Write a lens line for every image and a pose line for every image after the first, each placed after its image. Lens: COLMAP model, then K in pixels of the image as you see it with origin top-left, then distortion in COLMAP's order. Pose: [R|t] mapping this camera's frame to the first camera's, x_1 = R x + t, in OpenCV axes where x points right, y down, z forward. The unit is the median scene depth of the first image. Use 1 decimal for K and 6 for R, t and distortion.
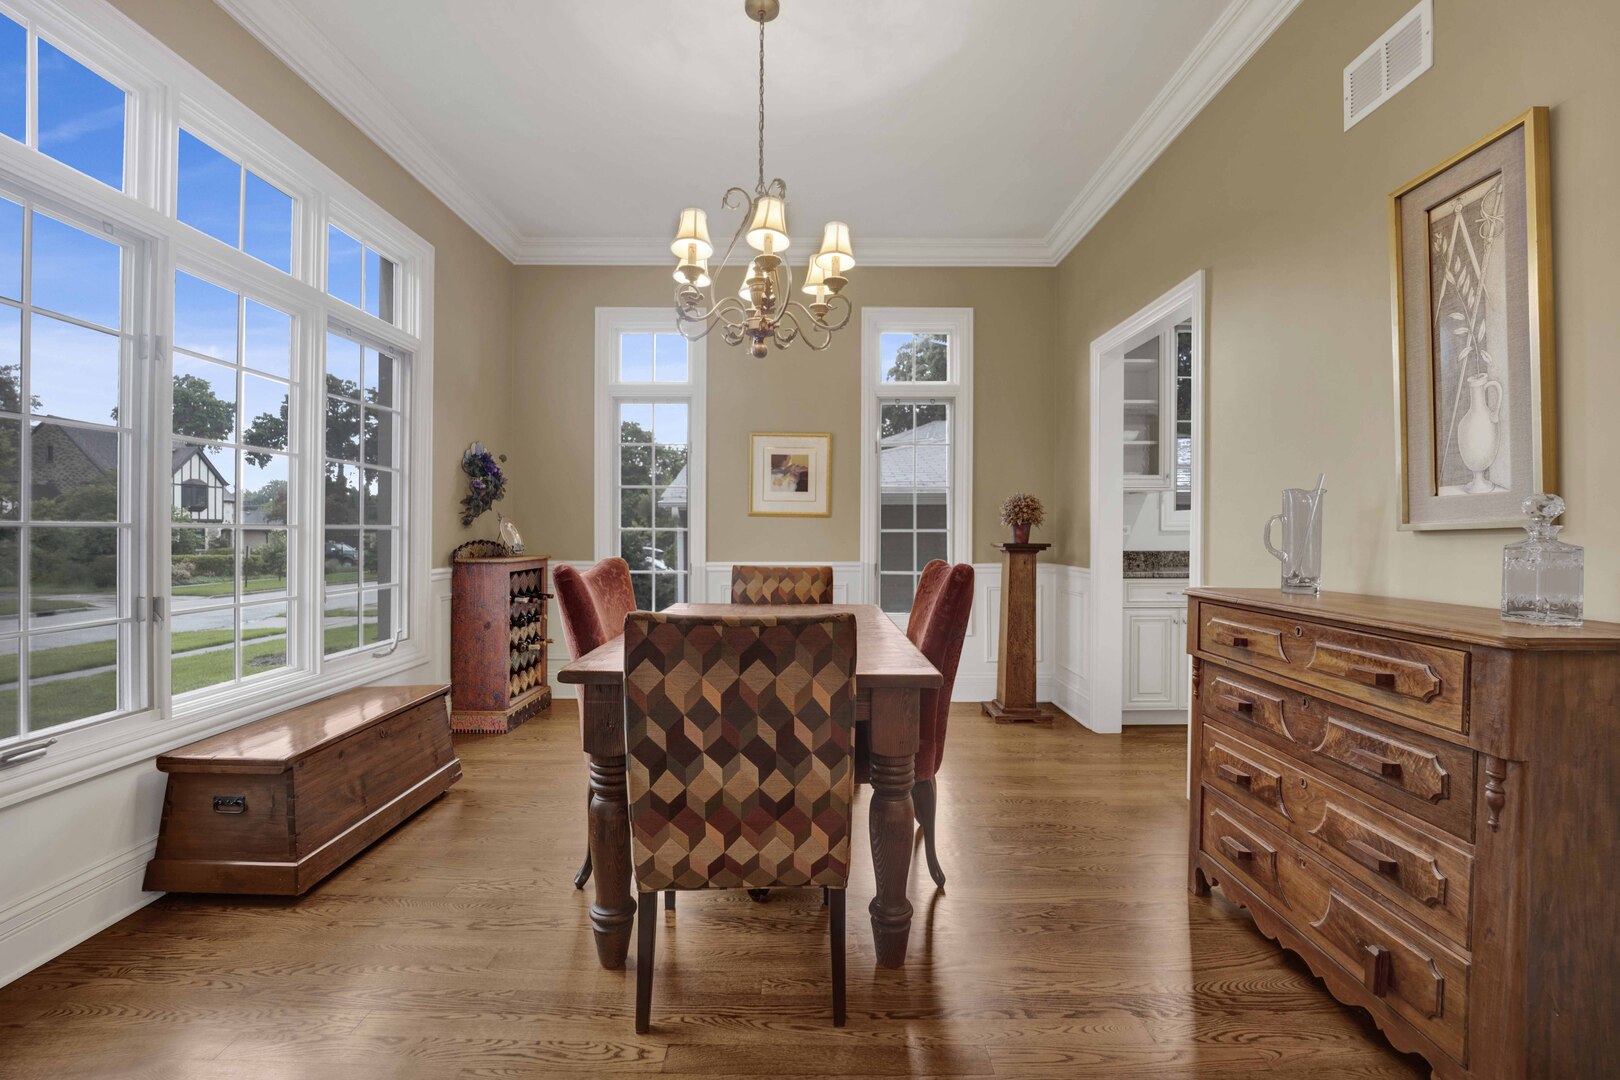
lens RADIAL K [[680.1, 0, 807.1], [0, 680.1, 536.5], [0, 0, 1]] dist [-0.024540, -0.000164]
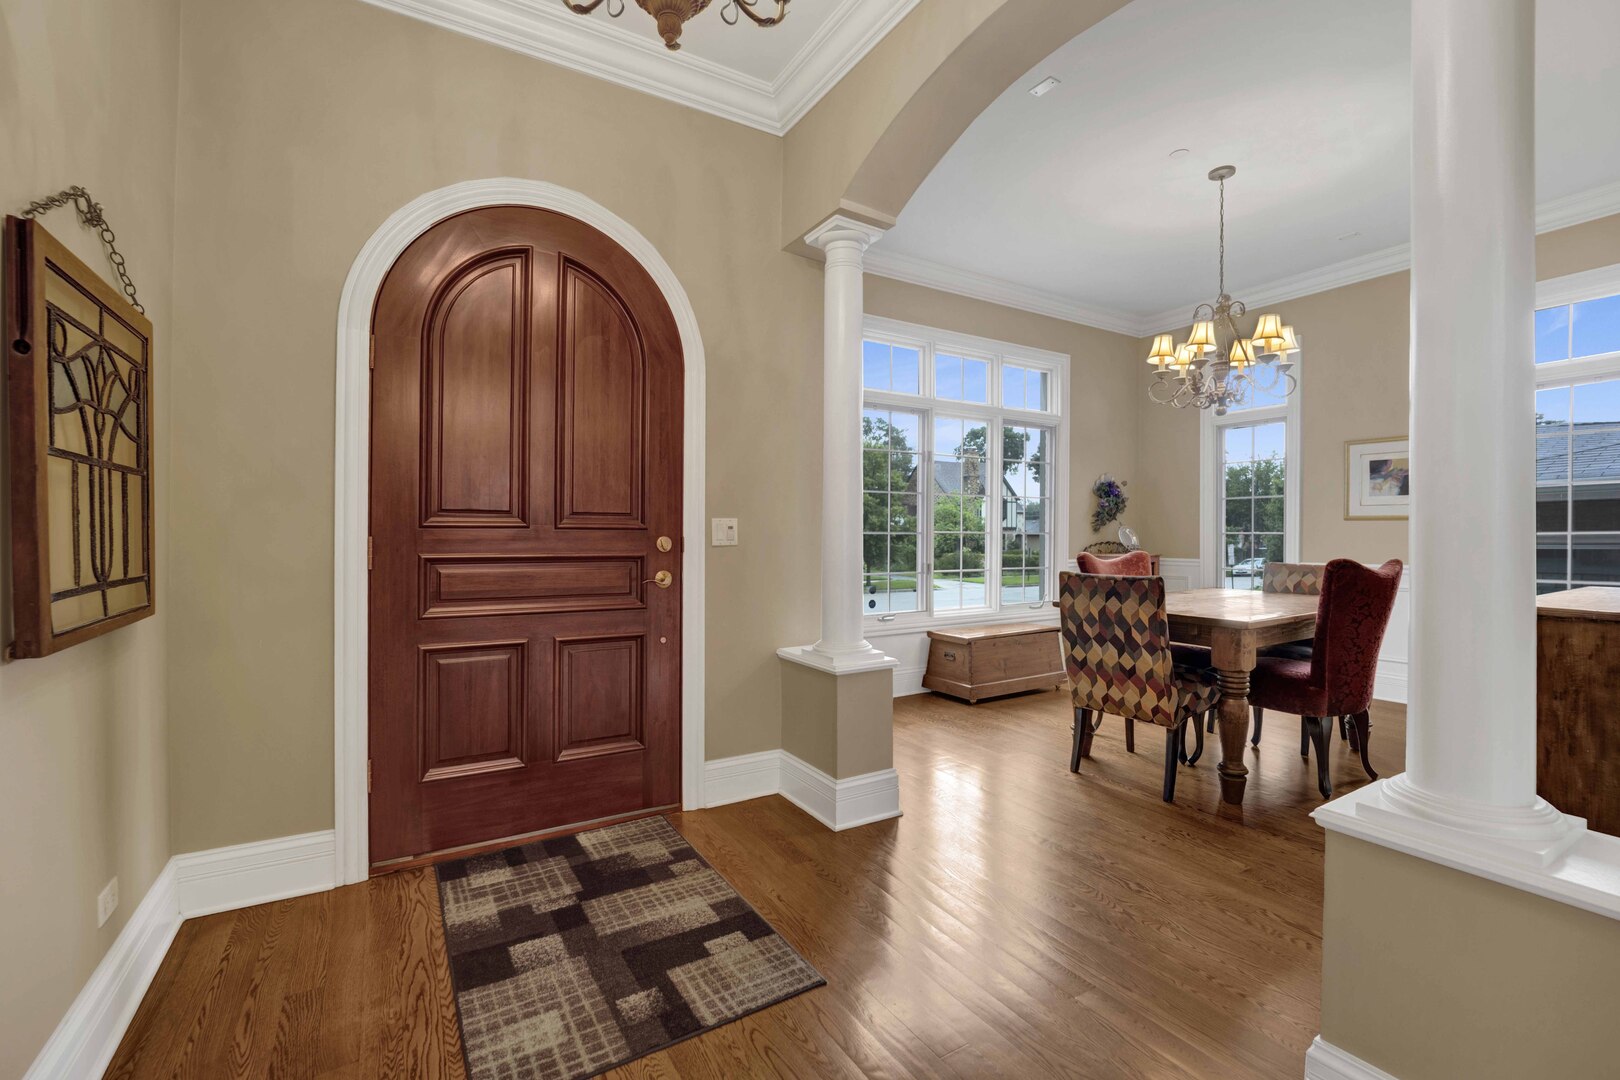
lens RADIAL K [[680.1, 0, 807.1], [0, 680.1, 536.5], [0, 0, 1]] dist [-0.024540, -0.000164]
pose [[0.519498, -0.001429, -0.854470, 0.857406], [-0.004156, 0.999983, -0.004199, 0.007785], [0.854461, 0.005733, 0.519483, -0.621372]]
